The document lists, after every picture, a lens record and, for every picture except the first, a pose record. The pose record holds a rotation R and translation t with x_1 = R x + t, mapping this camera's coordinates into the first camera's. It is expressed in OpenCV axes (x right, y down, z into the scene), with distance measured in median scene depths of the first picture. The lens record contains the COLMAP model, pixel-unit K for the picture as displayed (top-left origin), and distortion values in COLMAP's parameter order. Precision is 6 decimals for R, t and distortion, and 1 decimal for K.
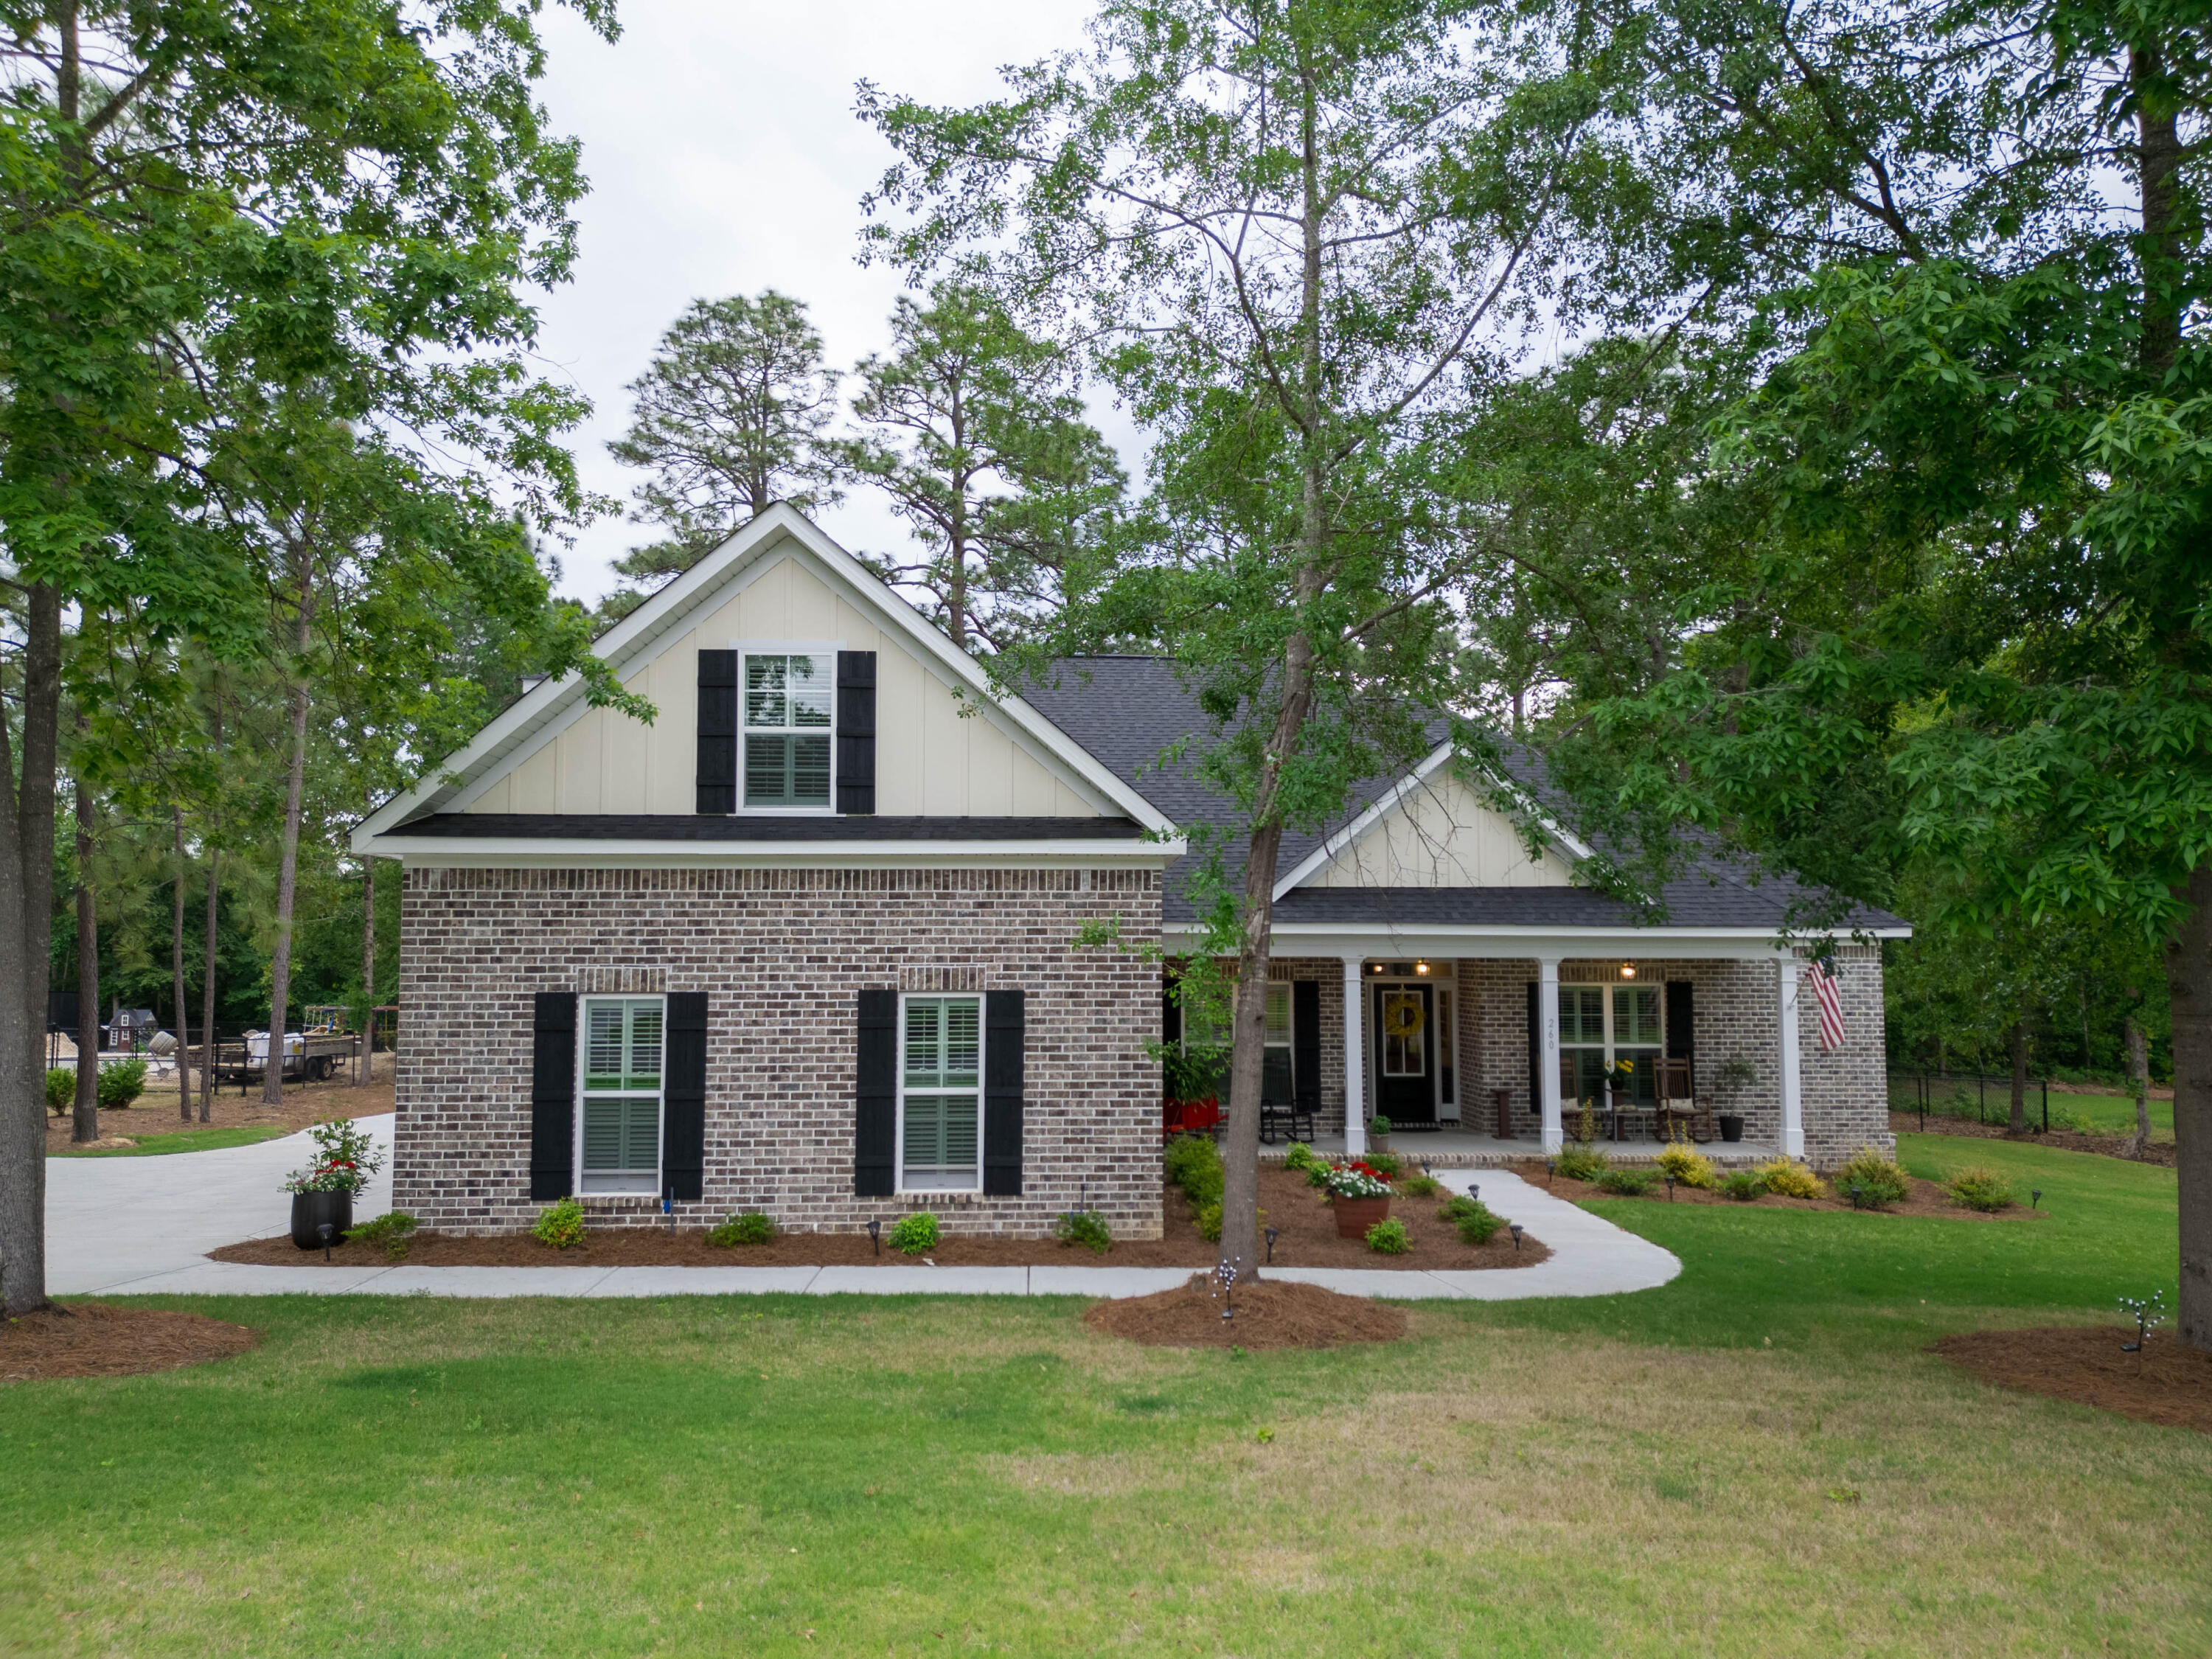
lens RADIAL K [[1563.7, 0, 1106.0], [0, 1563.7, 829.5], [0, 0, 1]] dist [0.073593, -0.264709]
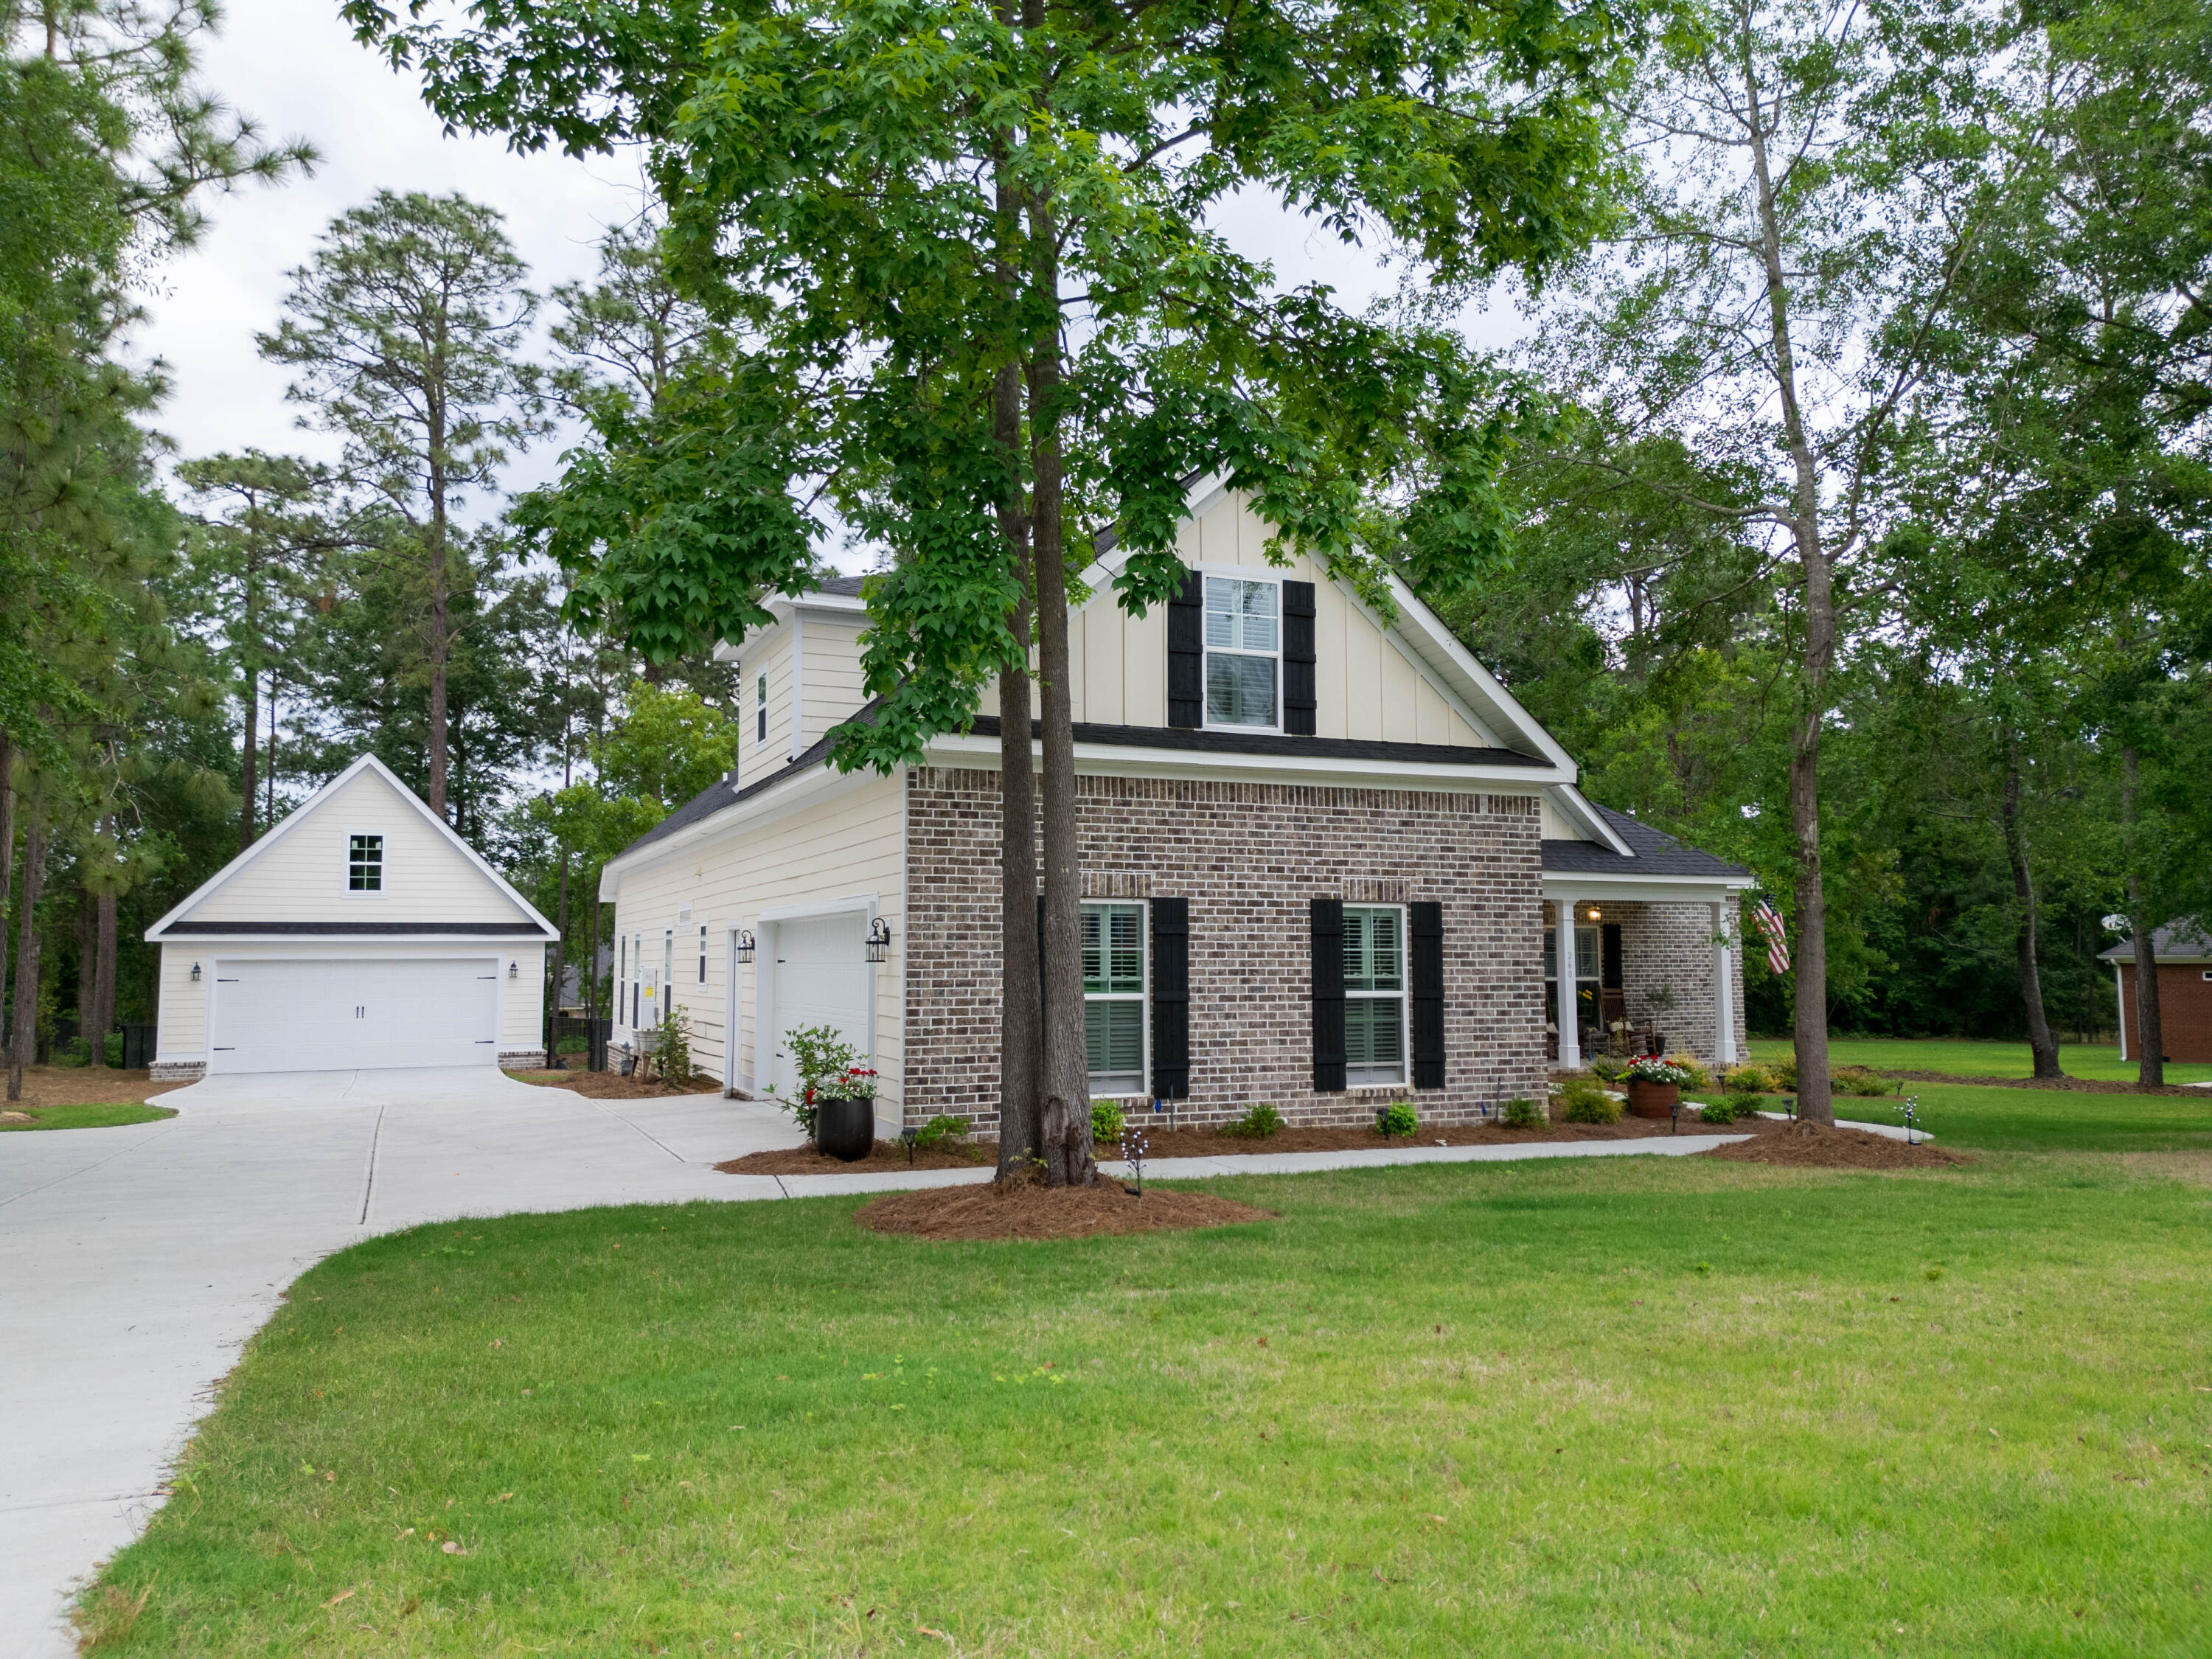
lens RADIAL K [[1555.6, 0, 1107.7], [0, 1555.6, 812.3], [0, 0, 1]] dist [0.080863, -0.097812]
pose [[0.938479, 0.032064, 0.343844, -0.656218], [-0.029499, 0.999484, -0.012688, 0.061274], [-0.344074, 0.001764, 0.938941, 0.052973]]
